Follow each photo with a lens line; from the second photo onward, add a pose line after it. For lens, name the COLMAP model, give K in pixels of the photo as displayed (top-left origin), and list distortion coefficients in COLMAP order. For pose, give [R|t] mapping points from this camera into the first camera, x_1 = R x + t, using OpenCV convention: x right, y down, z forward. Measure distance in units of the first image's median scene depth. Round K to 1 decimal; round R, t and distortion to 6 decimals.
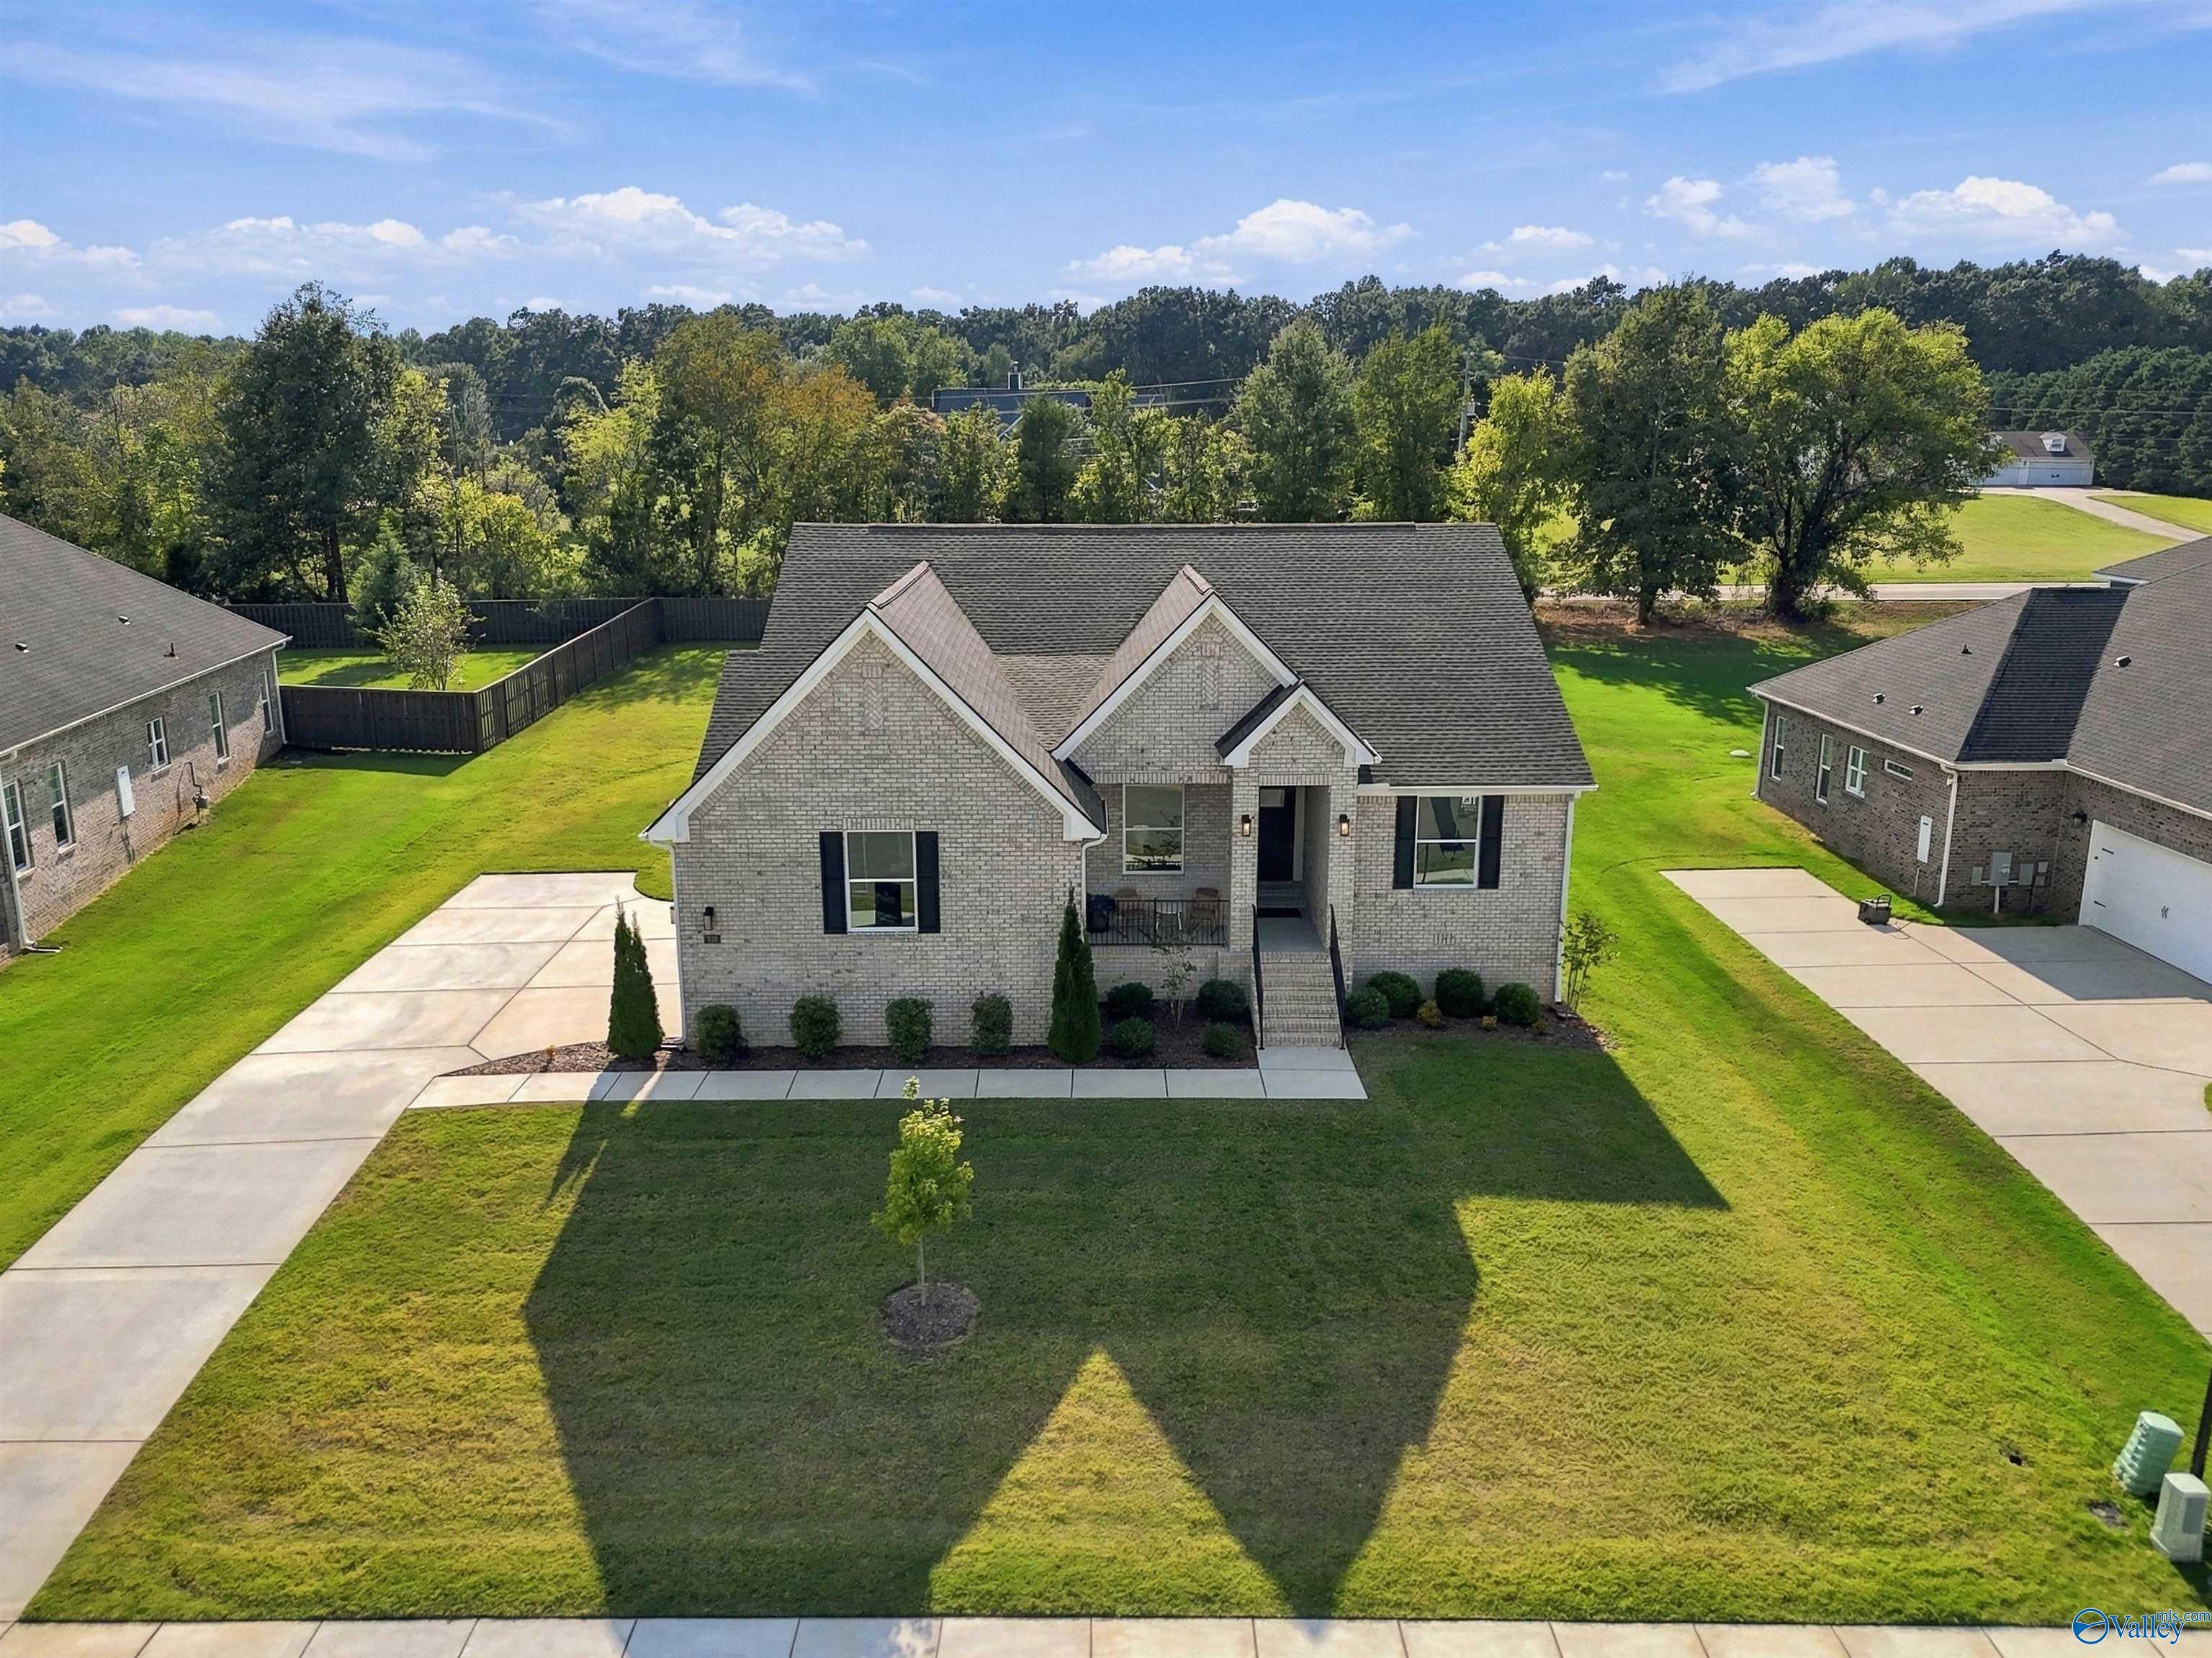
lens RADIAL K [[1640.1, 0, 1106.0], [0, 1640.1, 829.0], [0, 0, 1]] dist [0.060623, -0.074459]
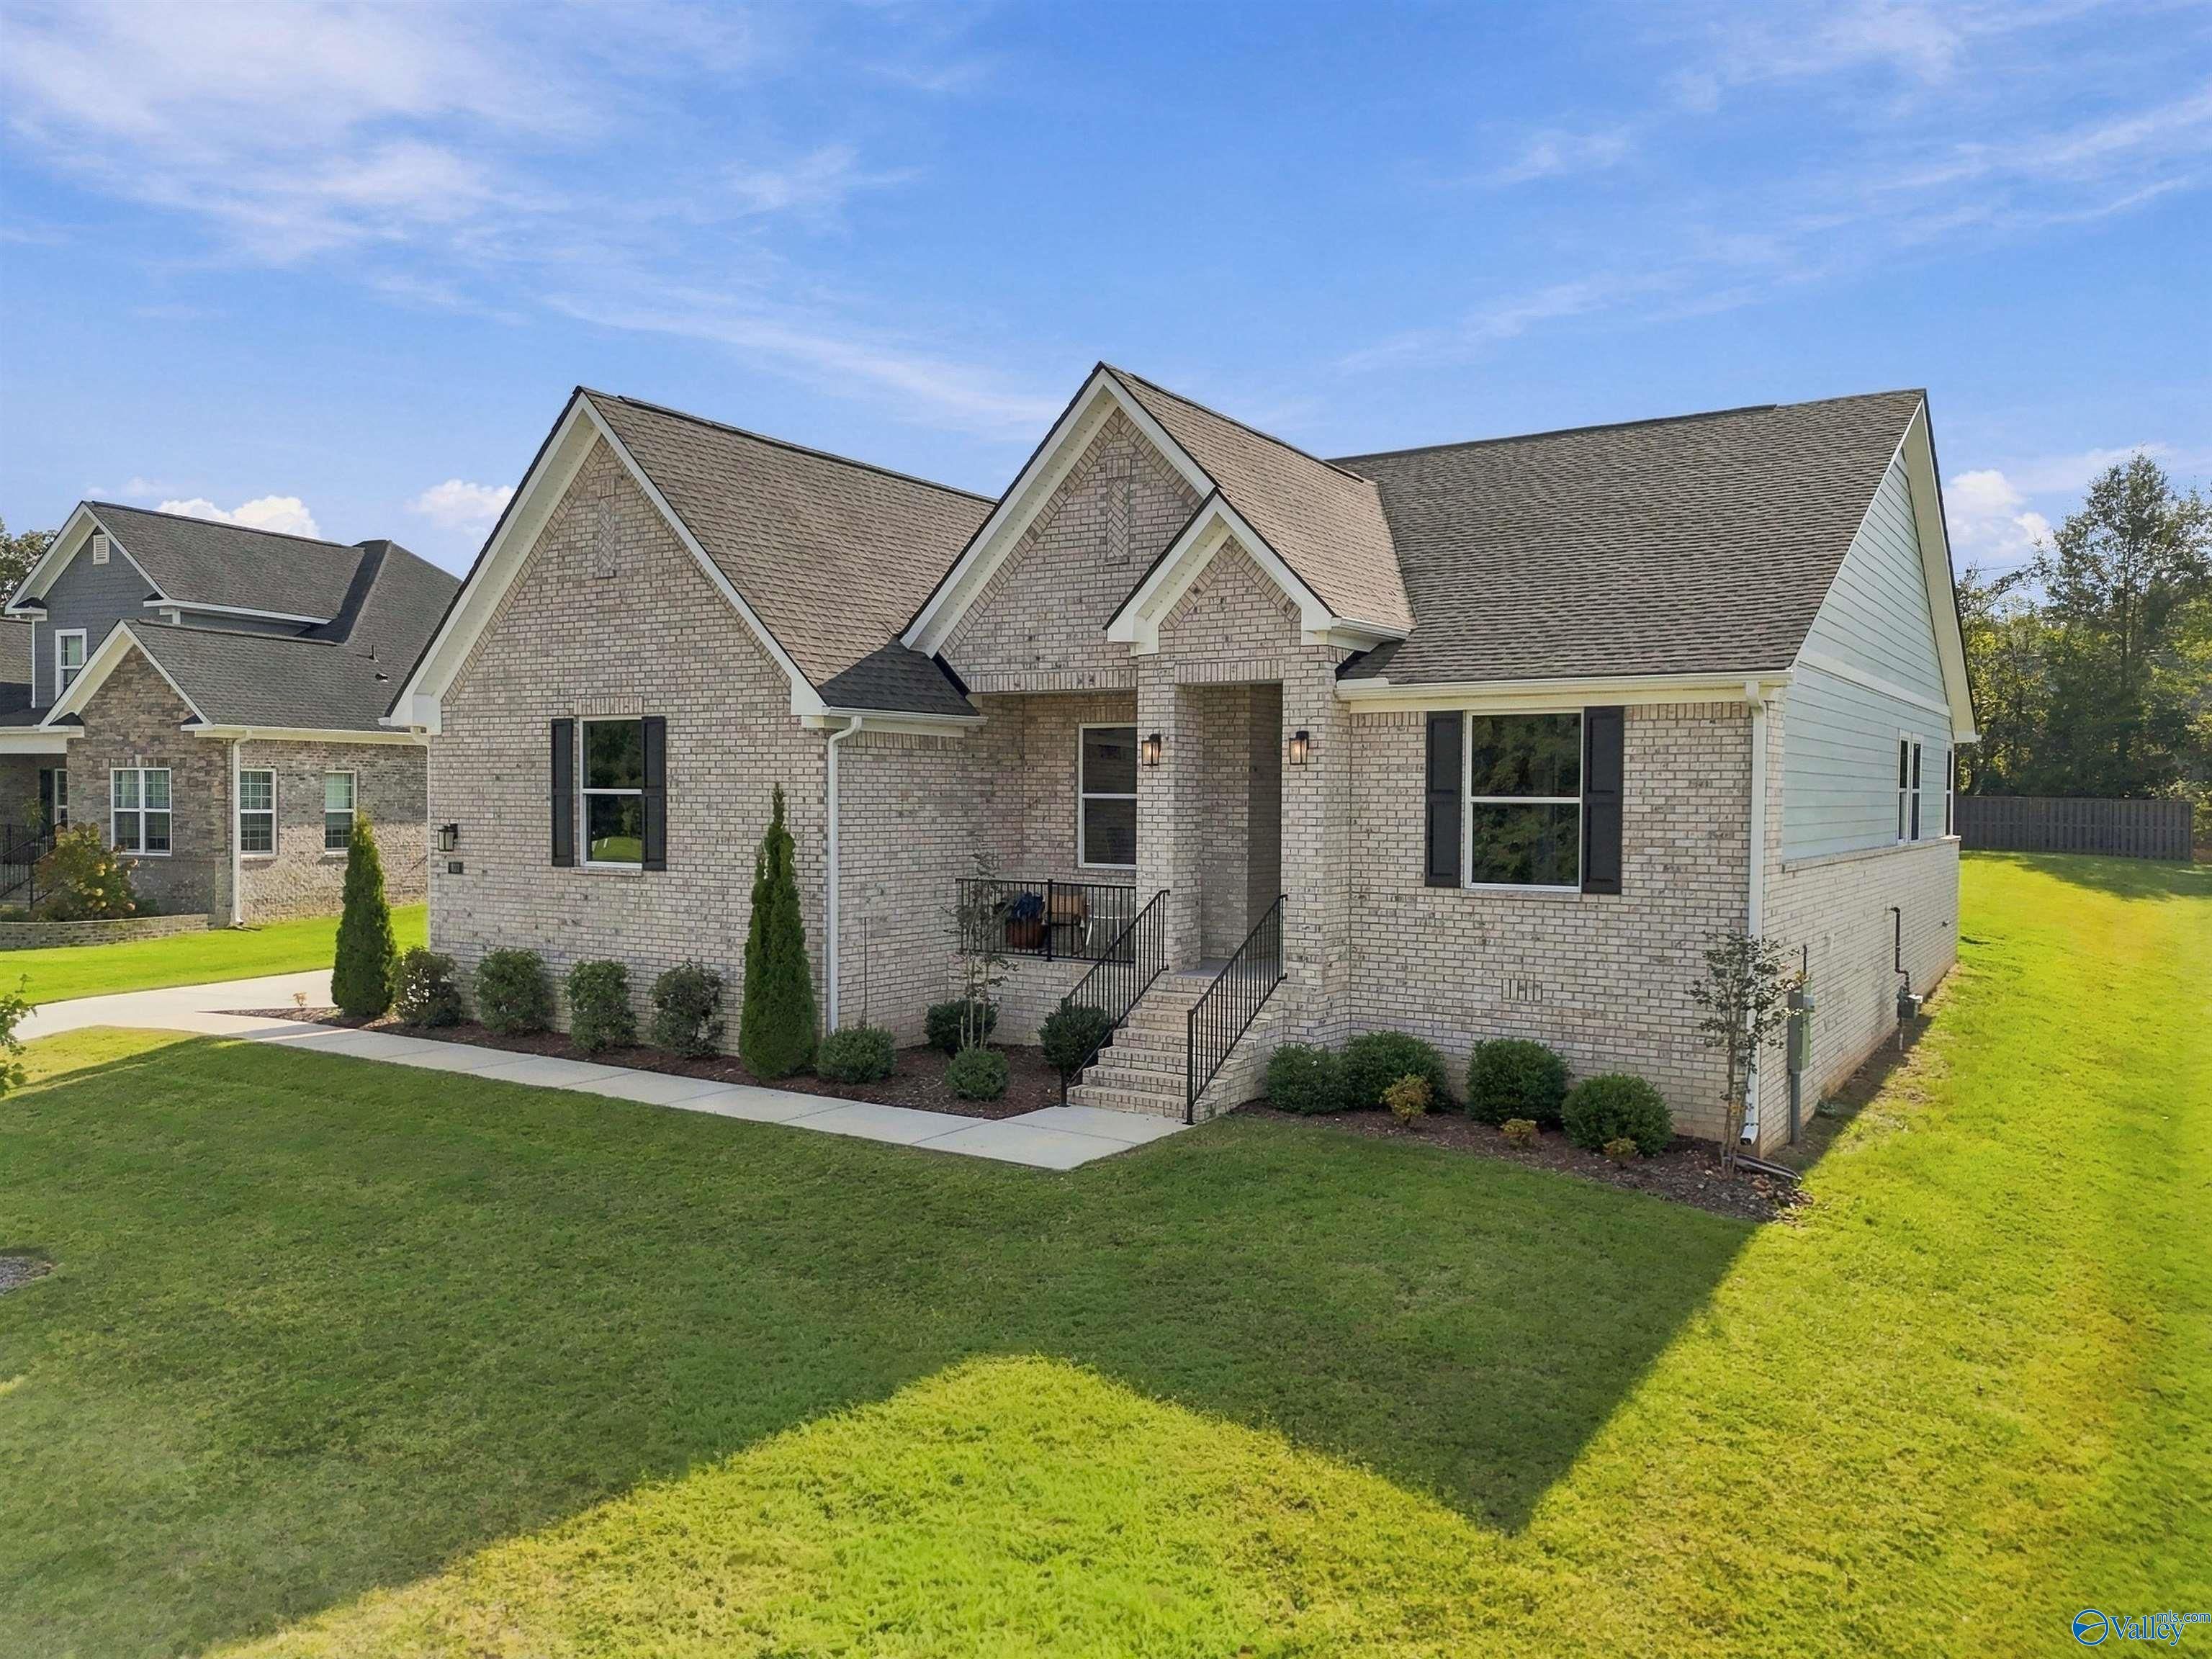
lens RADIAL K [[1625.7, 0, 1106.0], [0, 1625.7, 829.5], [0, 0, 1]] dist [0.074475, -0.083932]
pose [[0.833700, 0.019005, -0.551890, 0.407783], [-0.136247, 0.975590, -0.172223, 0.133484], [0.535145, 0.218776, 0.815939, 0.523941]]
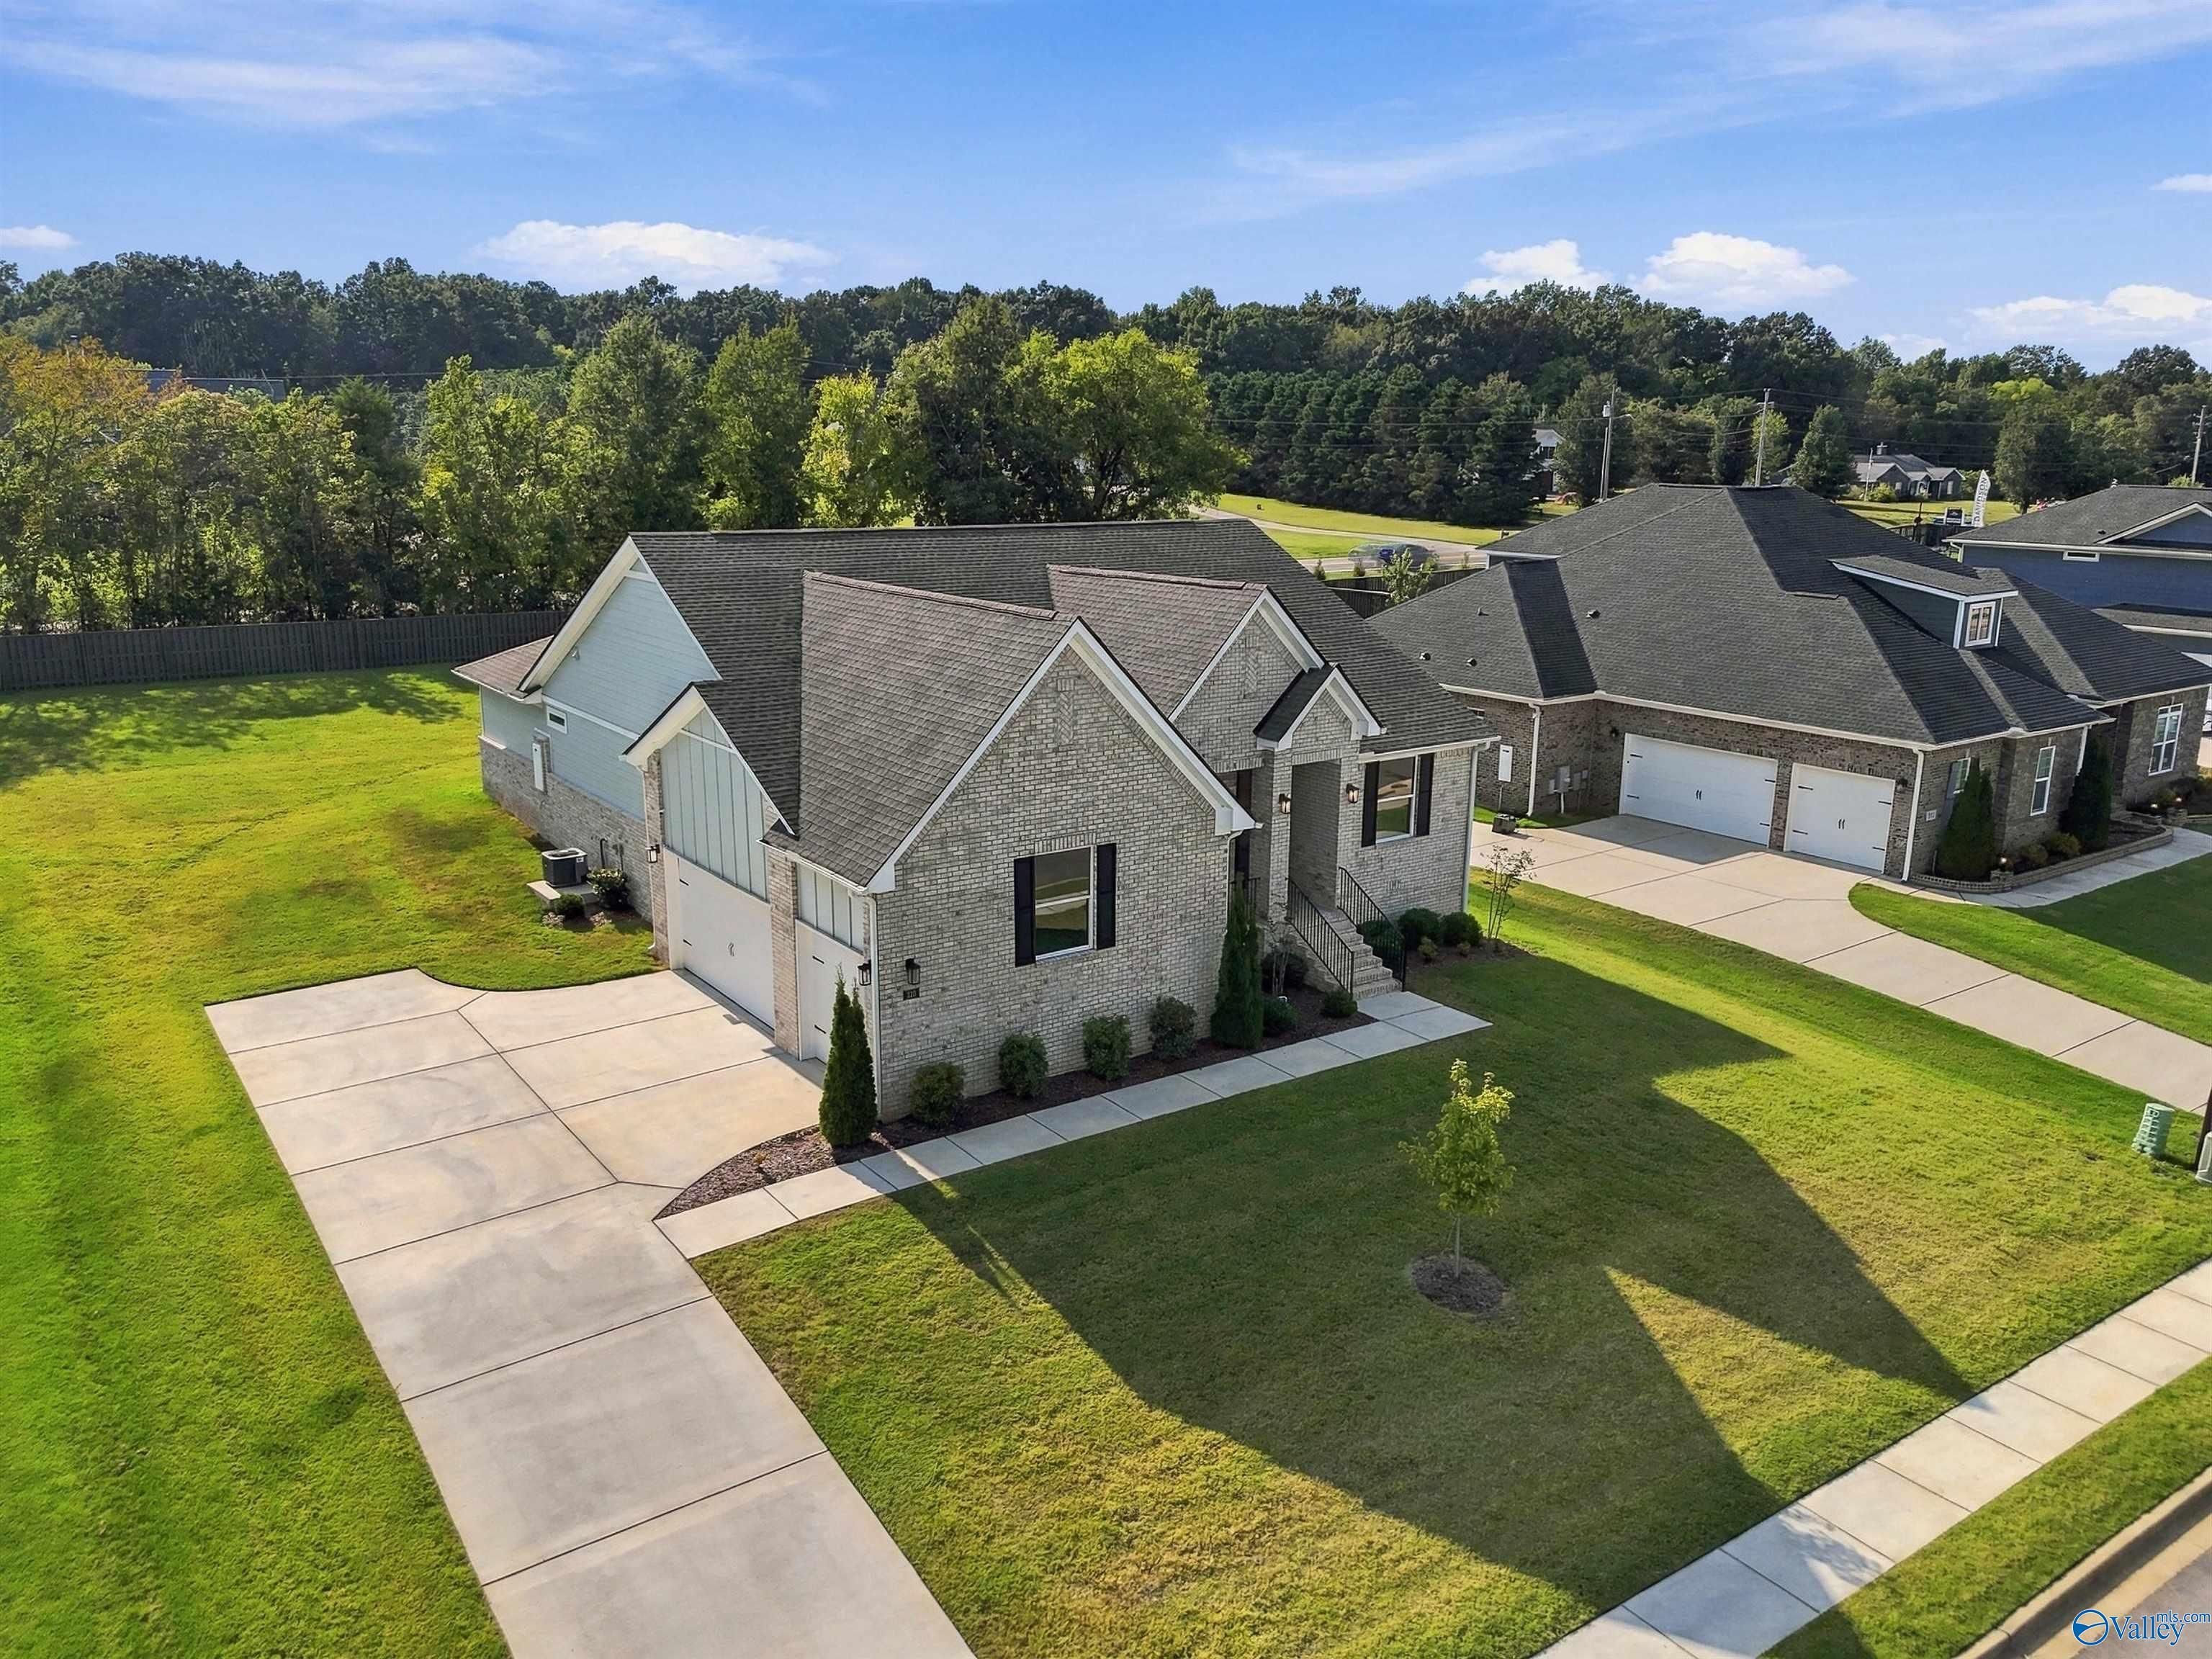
lens RADIAL K [[1625.7, 0, 1106.0], [0, 1625.7, 829.5], [0, 0, 1]] dist [0.074475, -0.083932]
pose [[0.825255, -0.126344, 0.550447, -0.609411], [0.124583, 0.991371, 0.040768, -0.044384], [-0.550848, 0.034932, 0.833874, 0.183829]]
